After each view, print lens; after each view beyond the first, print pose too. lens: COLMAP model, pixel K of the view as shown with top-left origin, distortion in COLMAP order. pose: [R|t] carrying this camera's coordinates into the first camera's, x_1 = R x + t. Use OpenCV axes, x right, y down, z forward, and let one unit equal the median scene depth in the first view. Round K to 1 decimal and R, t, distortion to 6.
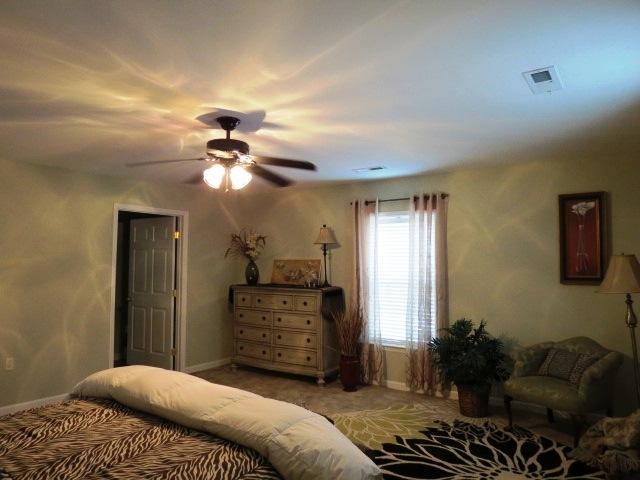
lens RADIAL K [[456.7, 0, 320.0], [0, 456.7, 240.0], [0, 0, 1]] dist [-0.017325, 0.002363]
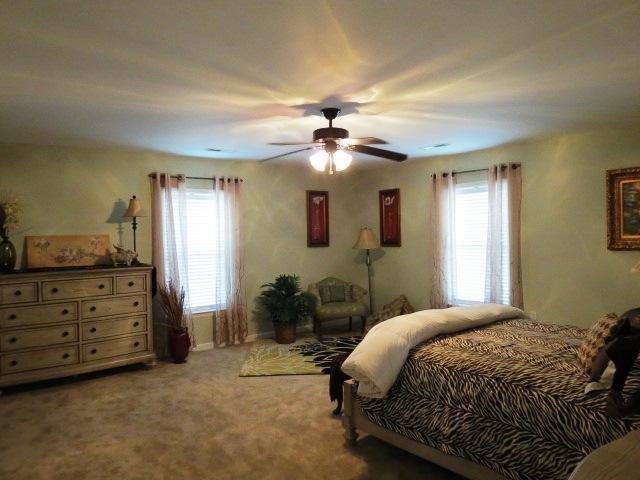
lens RADIAL K [[456.7, 0, 320.0], [0, 456.7, 240.0], [0, 0, 1]] dist [-0.017325, 0.002363]
pose [[0.289237, -0.022841, 0.956985, -0.799615], [-0.027957, 0.999087, 0.032295, 0.015900], [-0.956849, -0.036095, 0.288335, 0.414188]]
